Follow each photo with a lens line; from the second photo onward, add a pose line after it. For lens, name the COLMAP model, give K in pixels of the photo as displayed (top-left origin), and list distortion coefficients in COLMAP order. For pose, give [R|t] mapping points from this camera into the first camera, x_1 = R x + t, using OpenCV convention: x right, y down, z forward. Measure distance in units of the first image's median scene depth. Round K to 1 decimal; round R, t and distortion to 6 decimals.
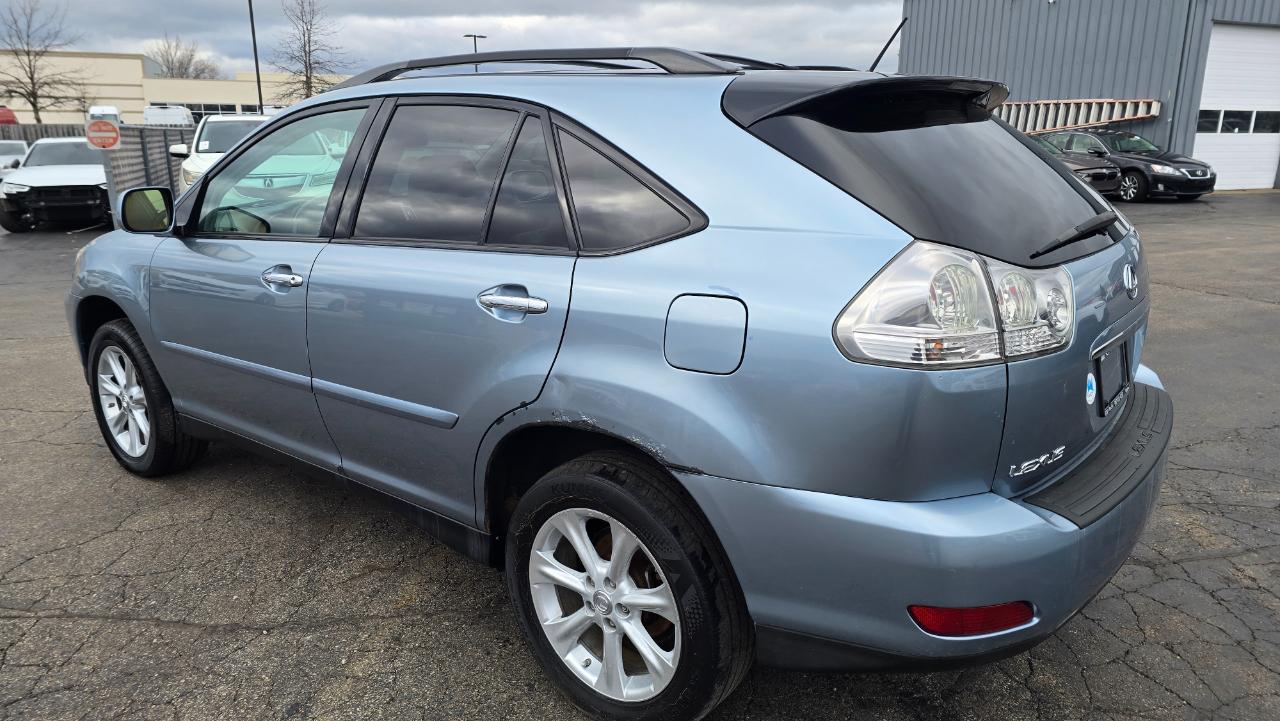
lens RADIAL K [[855.0, 0, 644.8], [0, 855.0, 351.7], [0, 0, 1]] dist [0.061201, -0.058247]
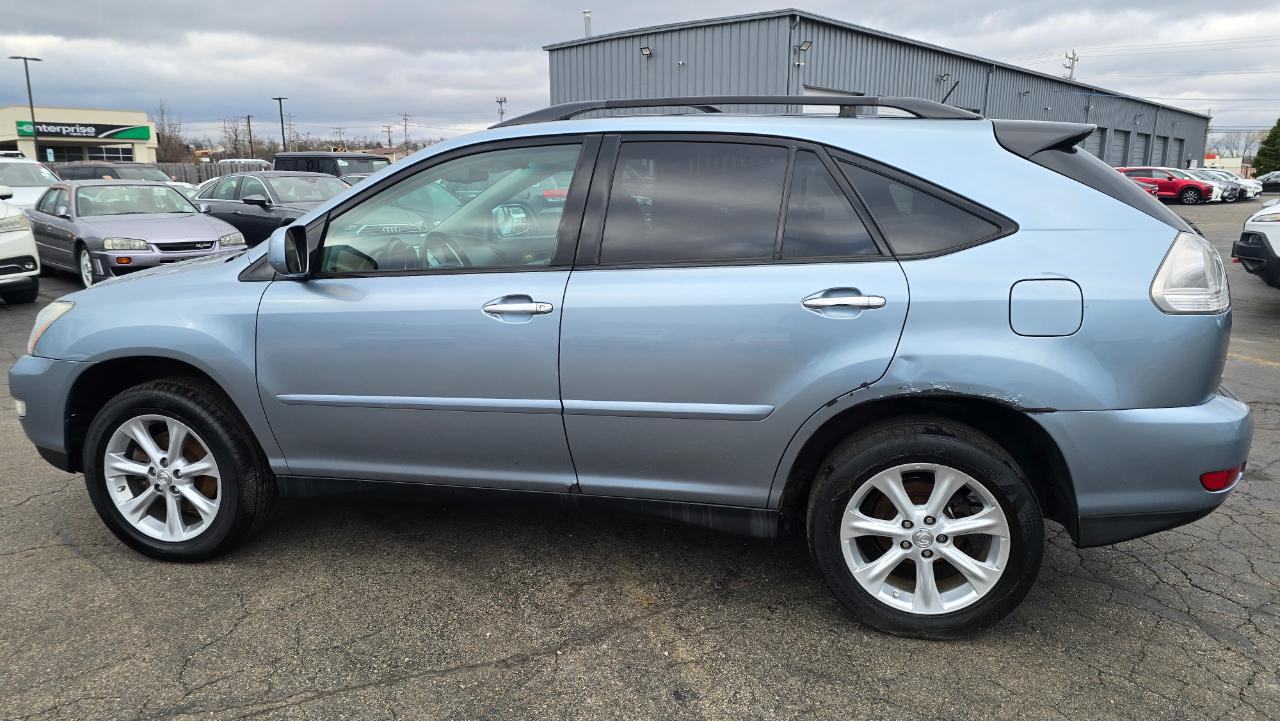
lens RADIAL K [[849.8, 0, 640.0], [0, 849.8, 360.5], [0, 0, 1]] dist [0.070358, -0.053539]
pose [[0.898203, -0.094131, 0.429384, -0.877790], [0.109354, 0.993944, -0.010855, 0.005089], [-0.425762, 0.056705, 0.903057, 0.037032]]
